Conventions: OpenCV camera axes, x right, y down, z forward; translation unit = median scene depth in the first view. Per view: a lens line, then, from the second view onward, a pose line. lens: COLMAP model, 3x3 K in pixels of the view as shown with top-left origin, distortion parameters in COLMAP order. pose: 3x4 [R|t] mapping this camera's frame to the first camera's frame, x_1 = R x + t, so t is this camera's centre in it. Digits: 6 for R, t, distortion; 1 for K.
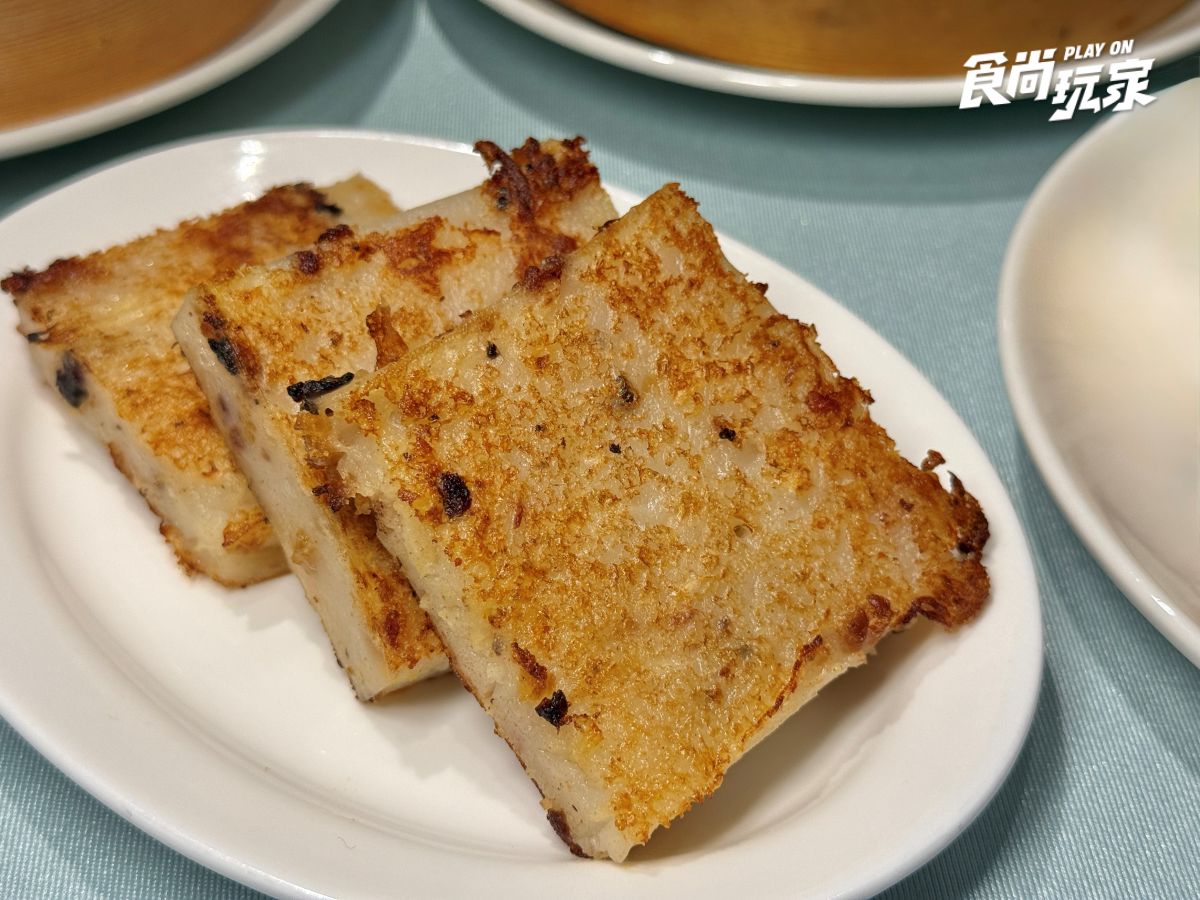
lens RADIAL K [[1663.7, 0, 599.3], [0, 1663.7, 449.9], [0, 0, 1]] dist [0.020196, 0.000000]
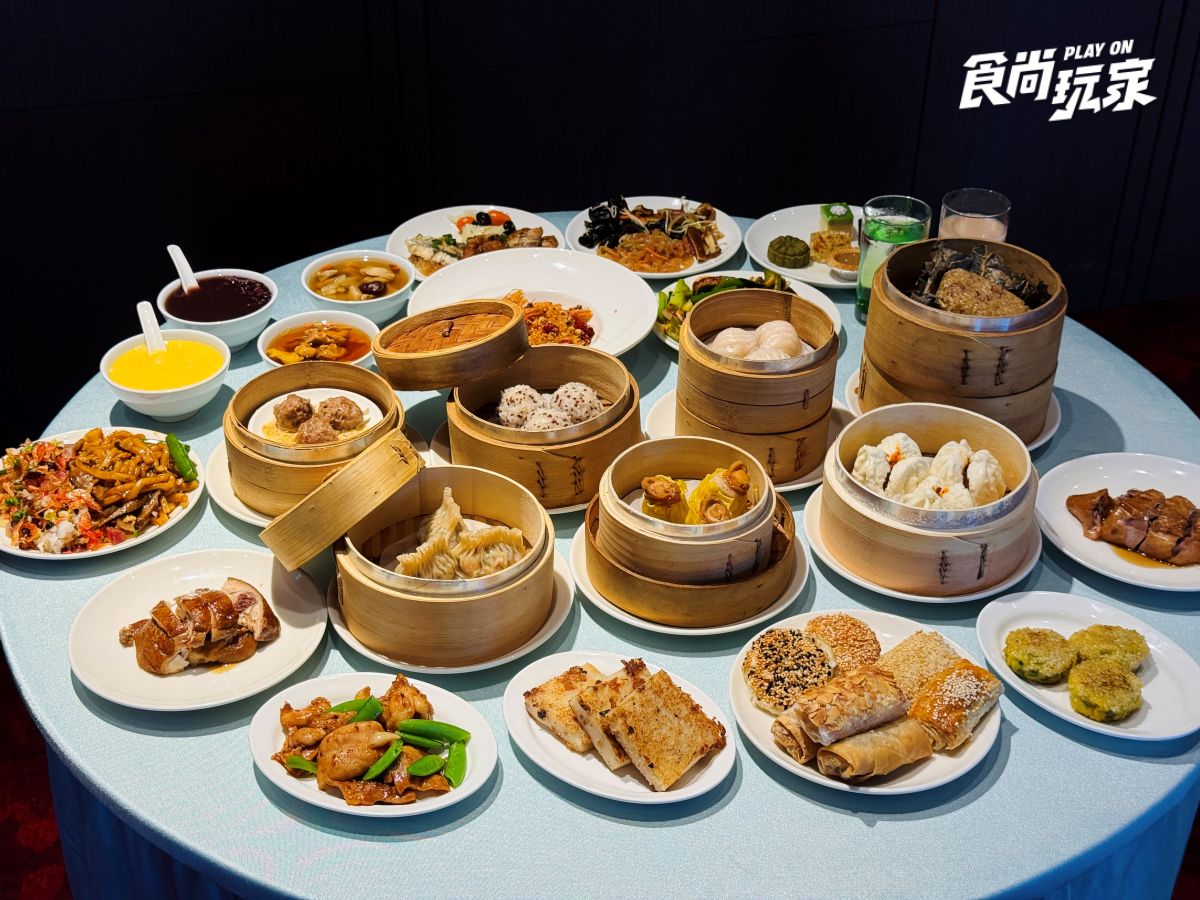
lens RADIAL K [[1663.7, 0, 598.8], [0, 1663.7, 449.4], [0, 0, 1]] dist [0.020196, 0.000000]
pose [[0.995254, -0.054797, 0.080416, -0.570569], [0.067165, 0.984797, -0.160201, -0.013275], [-0.070415, 0.164842, 0.983803, -4.529205]]
